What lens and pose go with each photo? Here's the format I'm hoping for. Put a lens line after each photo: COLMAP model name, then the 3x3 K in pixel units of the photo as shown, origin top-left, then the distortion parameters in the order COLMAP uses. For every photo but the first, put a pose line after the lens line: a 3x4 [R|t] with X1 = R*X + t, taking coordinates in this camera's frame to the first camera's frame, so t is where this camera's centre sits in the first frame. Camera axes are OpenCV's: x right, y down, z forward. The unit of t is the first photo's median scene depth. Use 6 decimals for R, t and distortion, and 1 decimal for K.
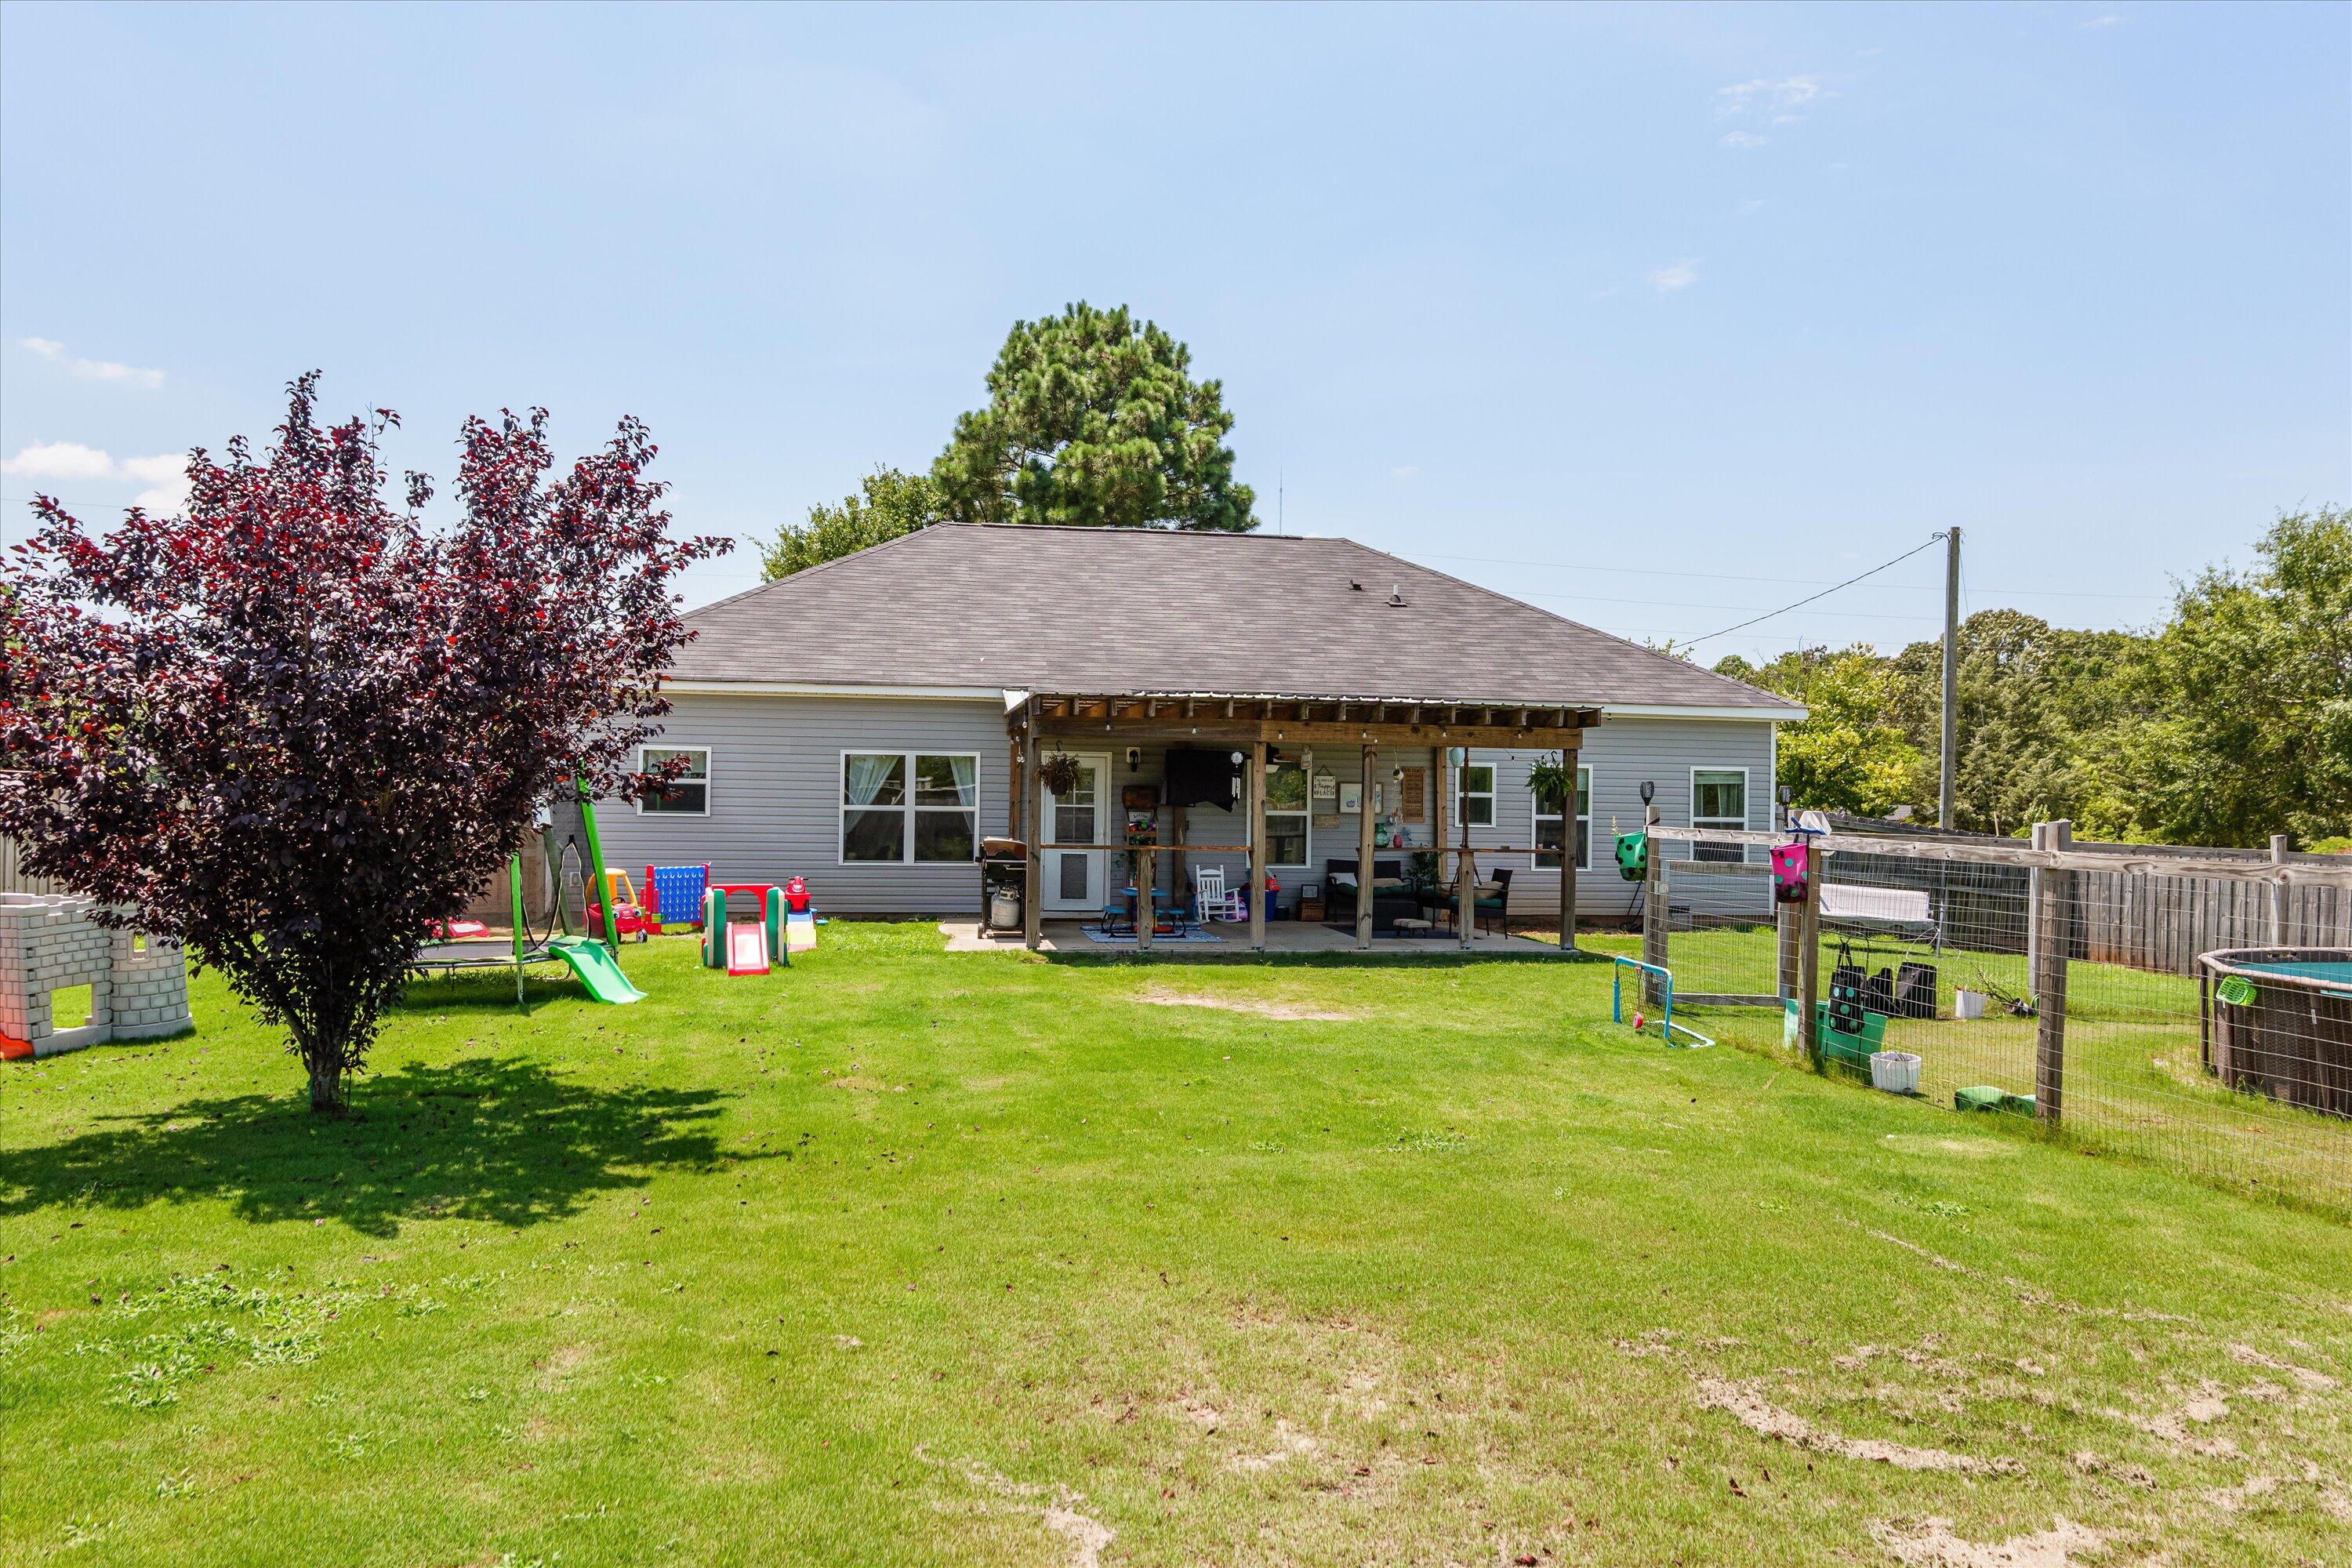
lens RADIAL K [[1584.3, 0, 1174.9], [0, 1584.3, 808.9], [0, 0, 1]] dist [0.014541, 0.001319]
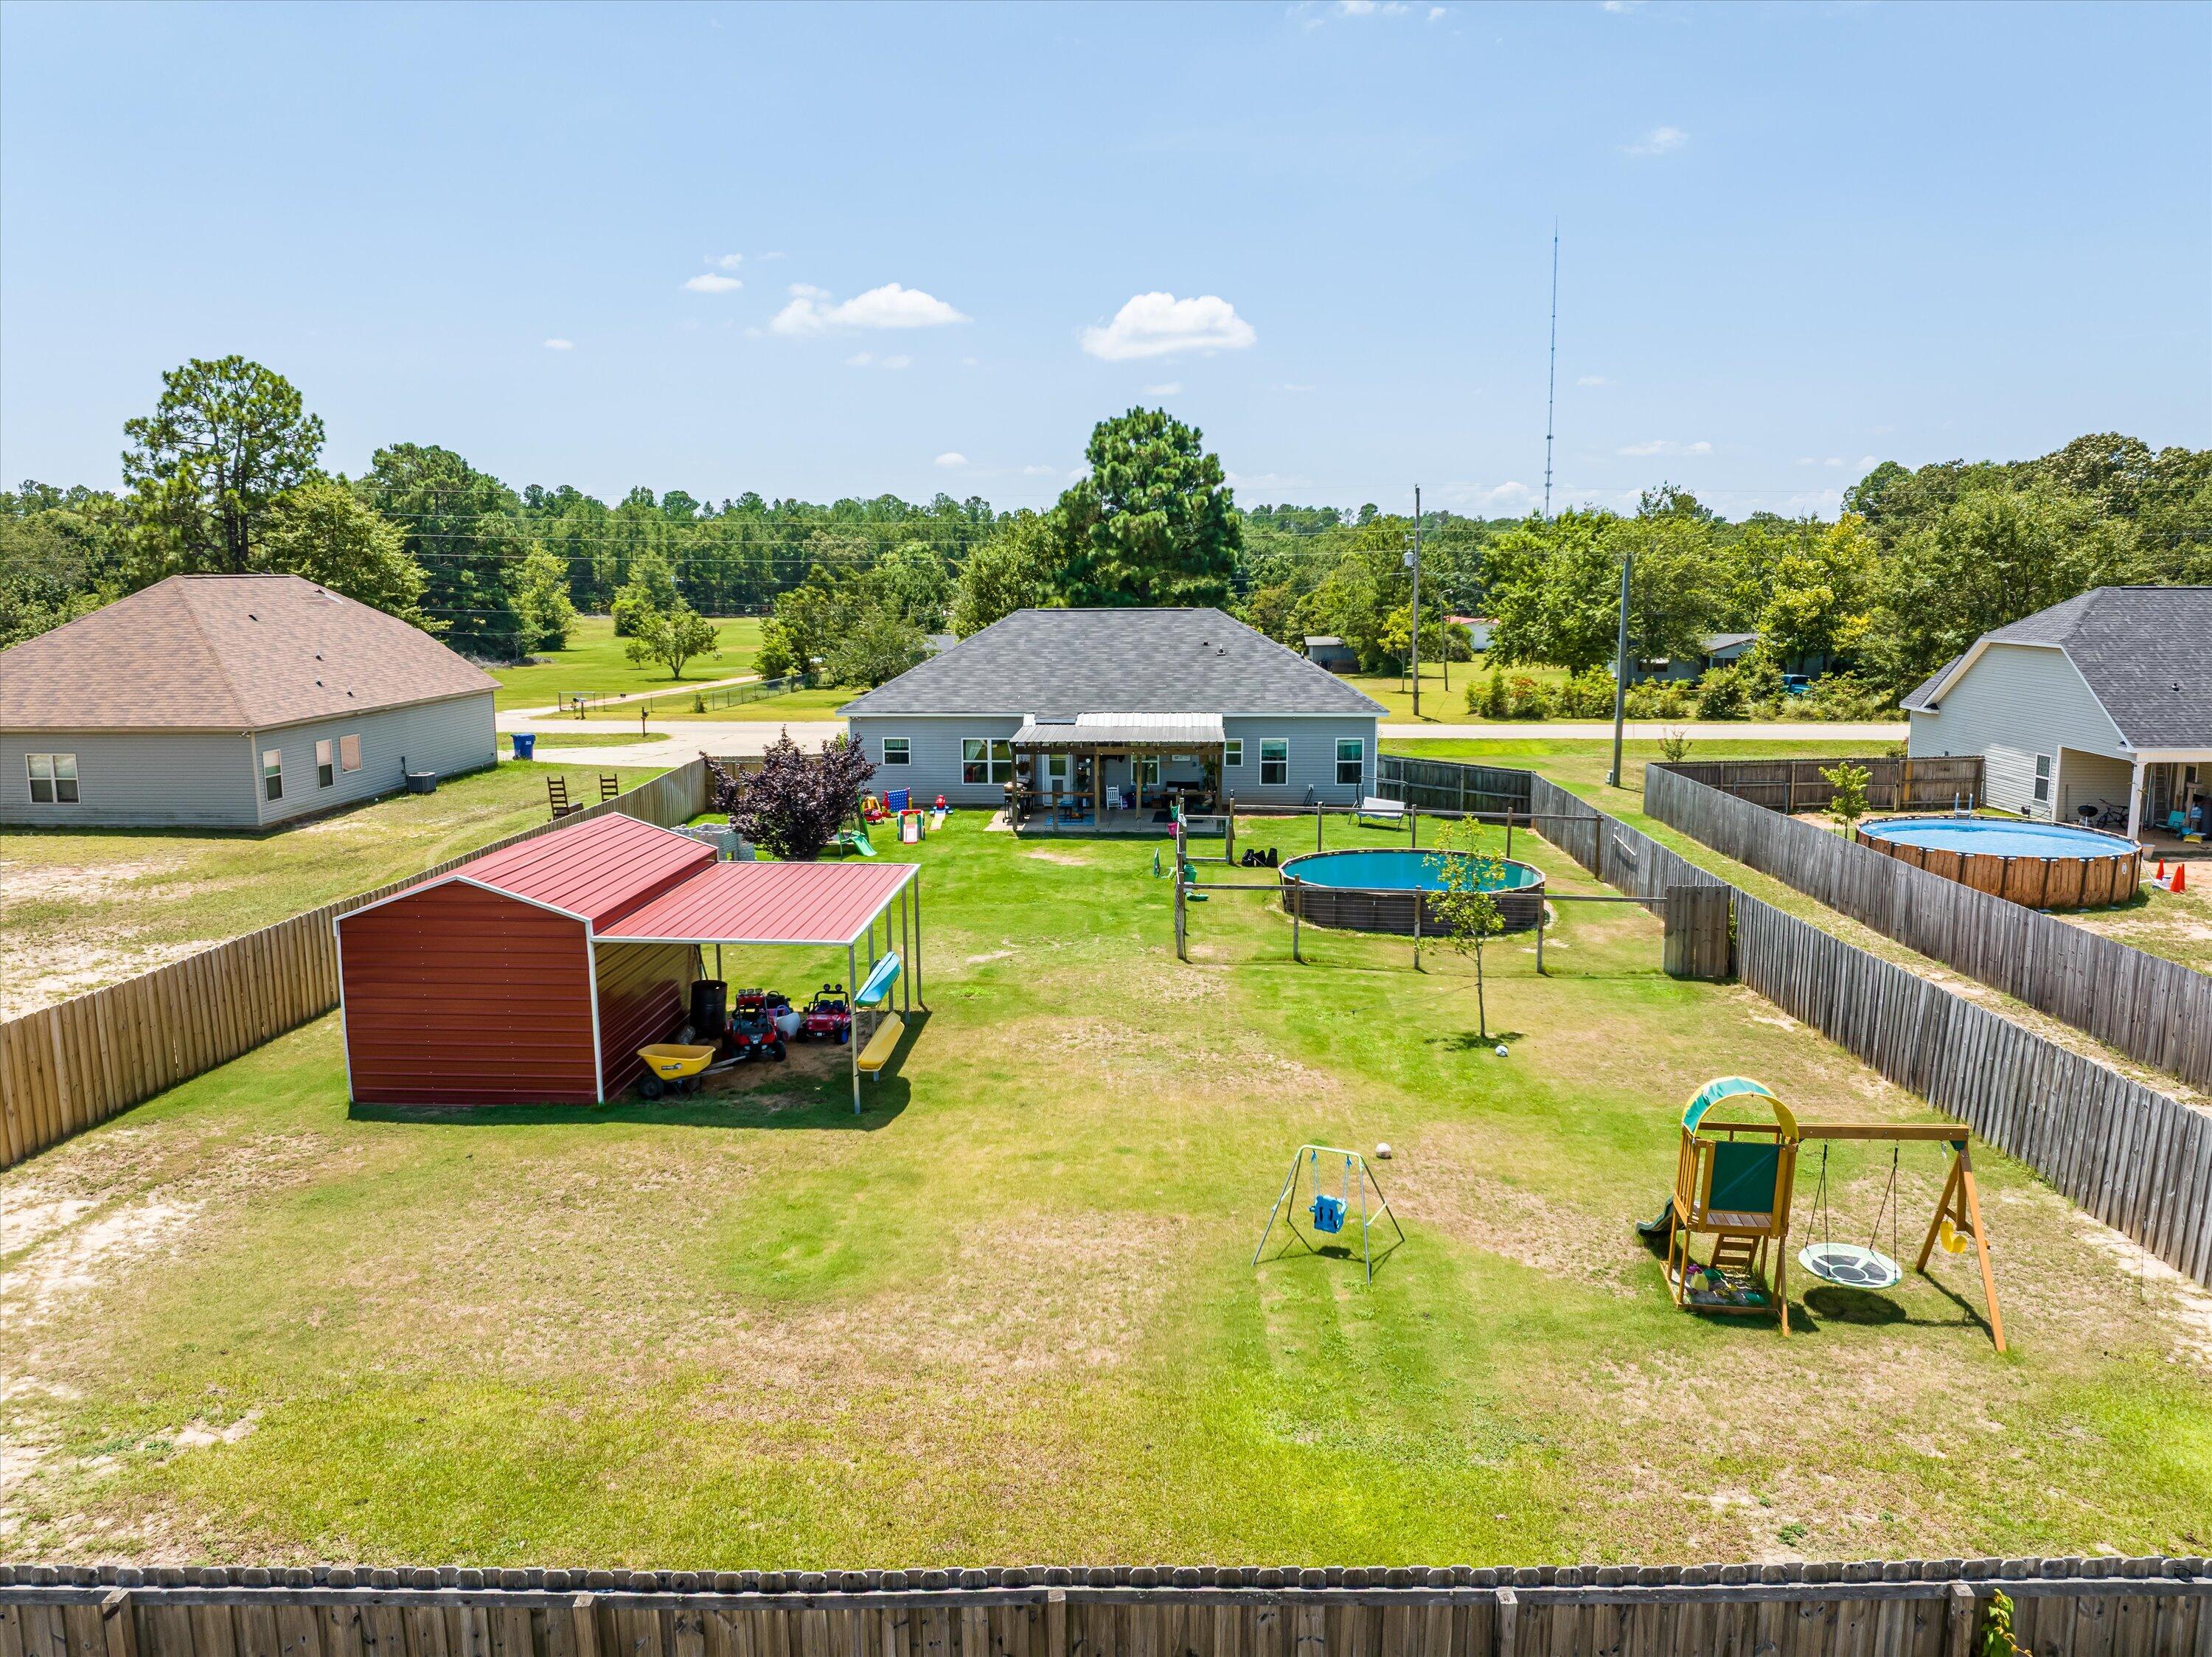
lens RADIAL K [[1540.9, 0, 1114.1], [0, 1540.9, 787.9], [0, 0, 1]] dist [-0.047400, -0.000217]
pose [[0.977490, 0.014401, -0.210490, 0.496786], [0.015924, 0.989787, 0.141664, -0.279569], [0.210381, -0.141827, 0.967277, -1.200053]]
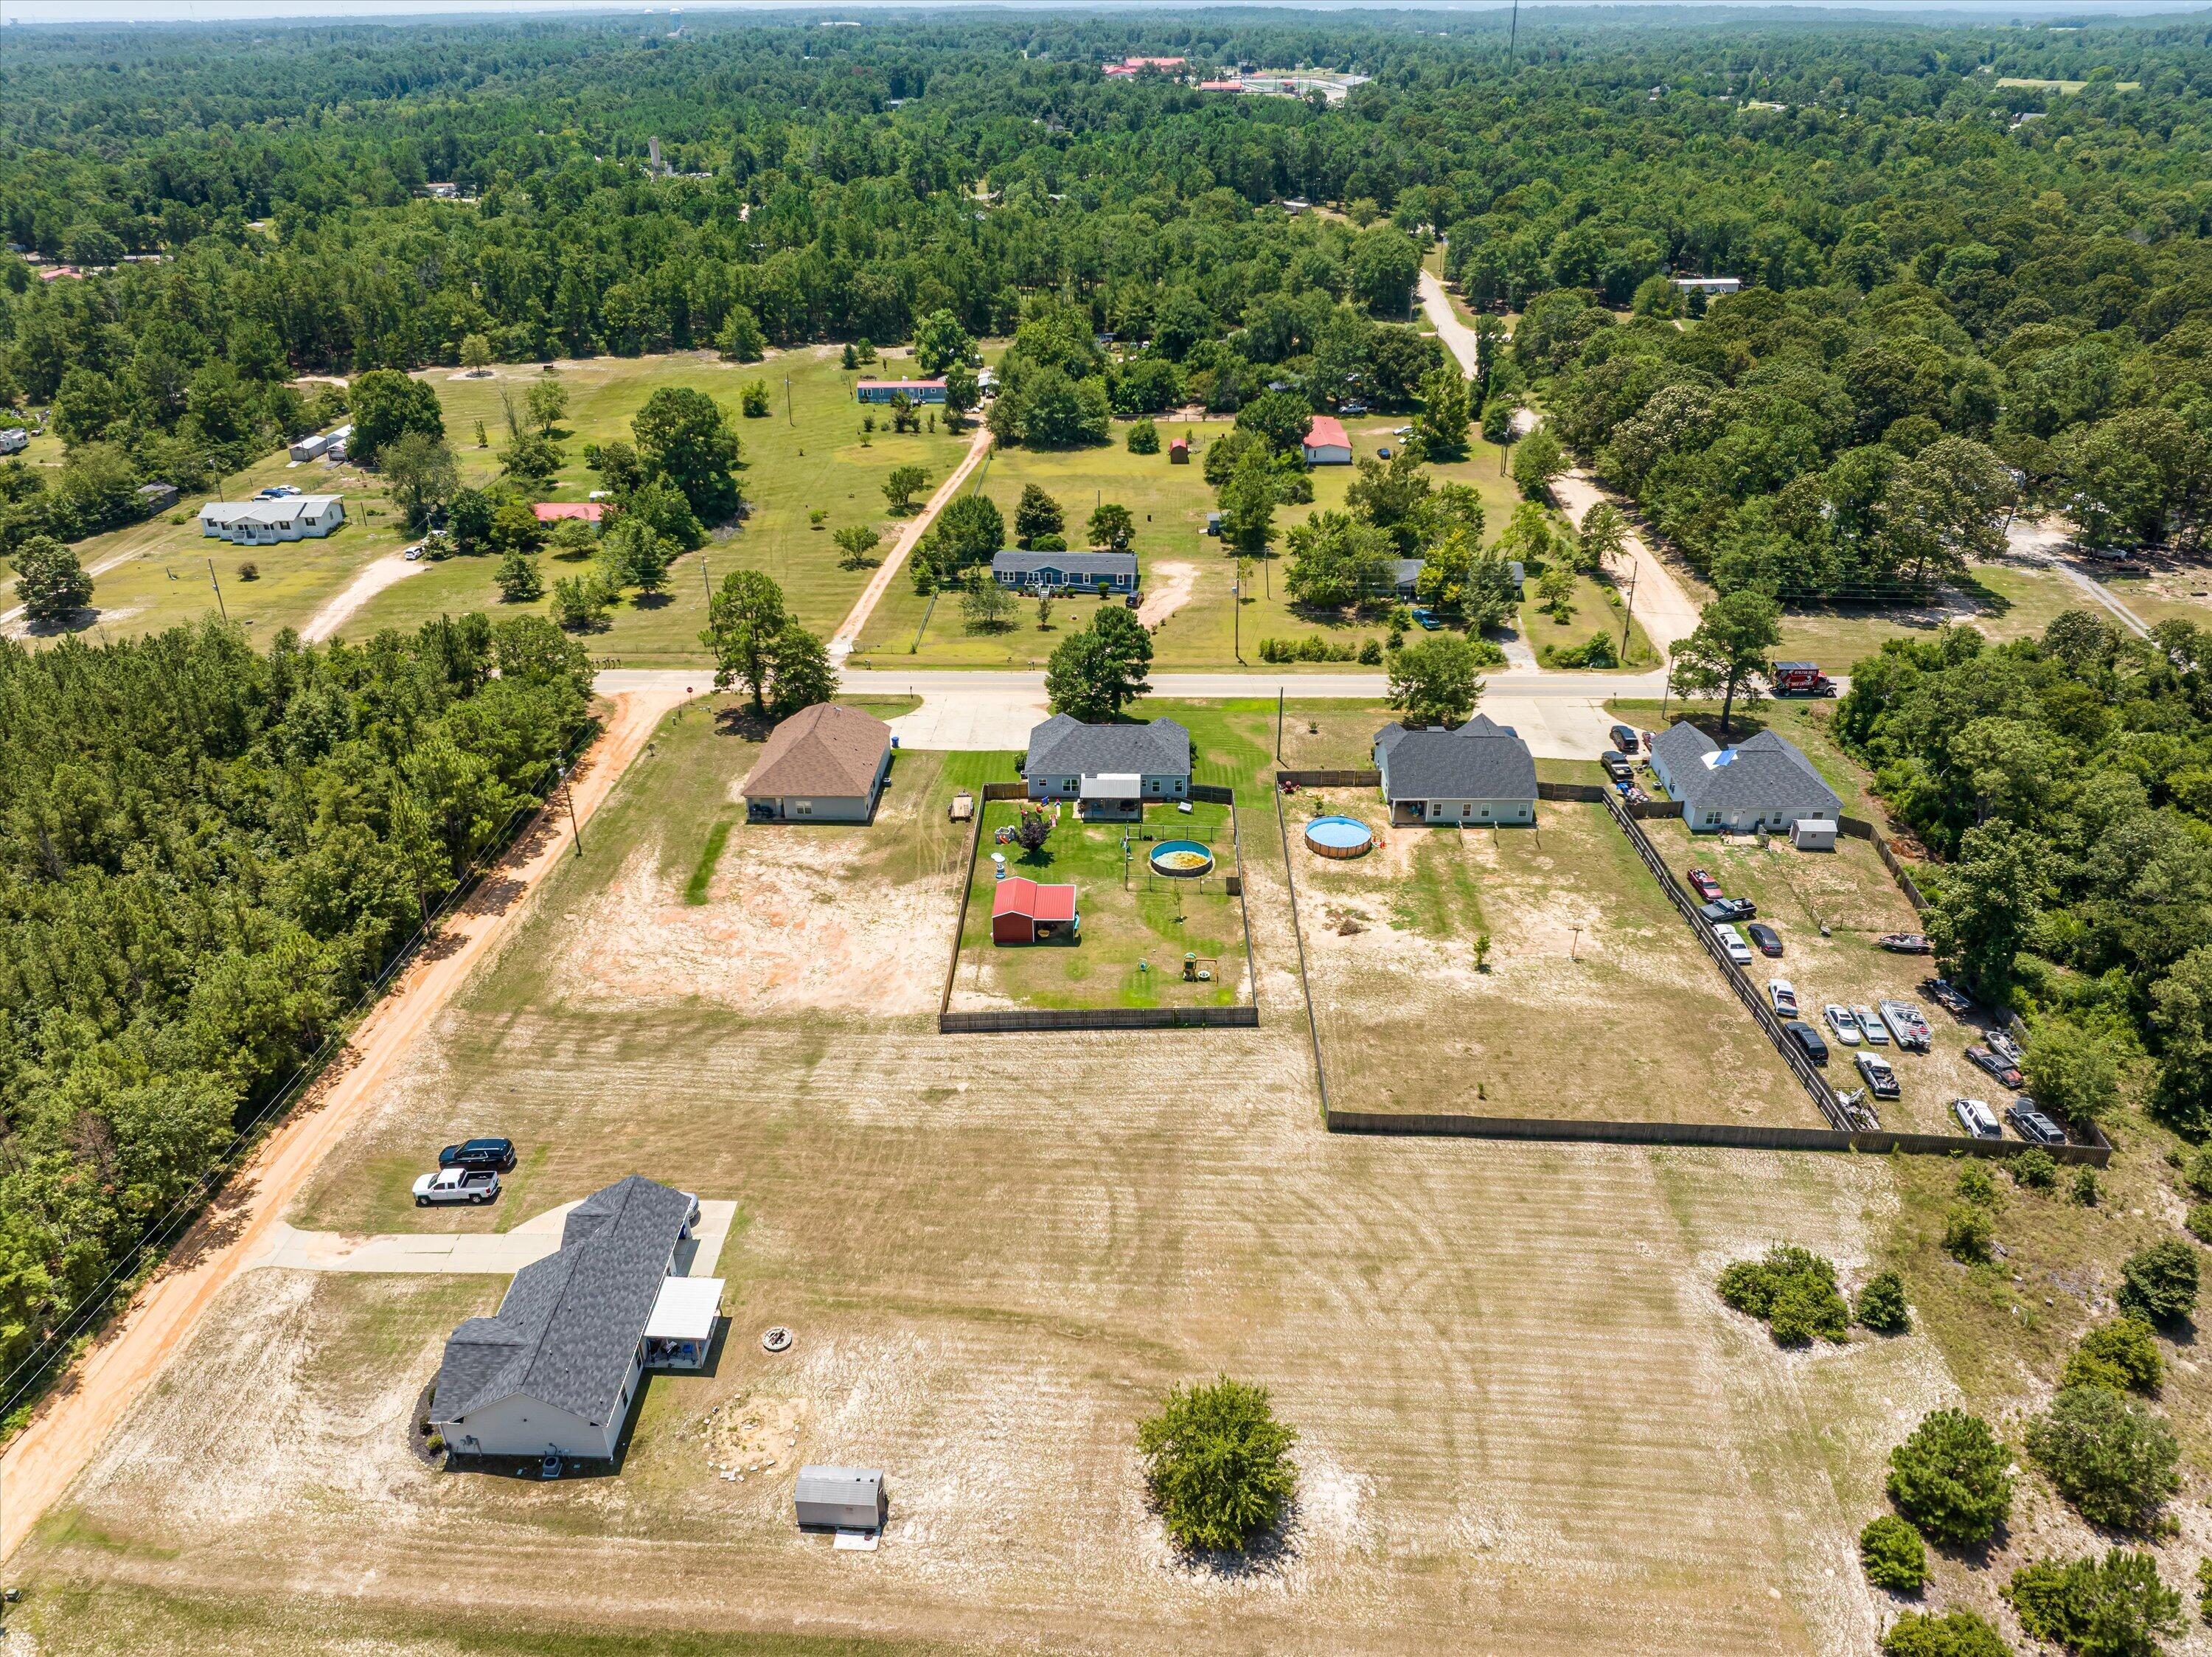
lens RADIAL K [[1540.9, 0, 1114.1], [0, 1540.9, 787.9], [0, 0, 1]] dist [-0.047400, -0.000217]
pose [[0.981976, 0.070813, -0.175237, 1.387400], [0.019849, 0.883397, 0.468205, -3.576024], [0.187959, -0.463245, 0.866069, -5.623130]]
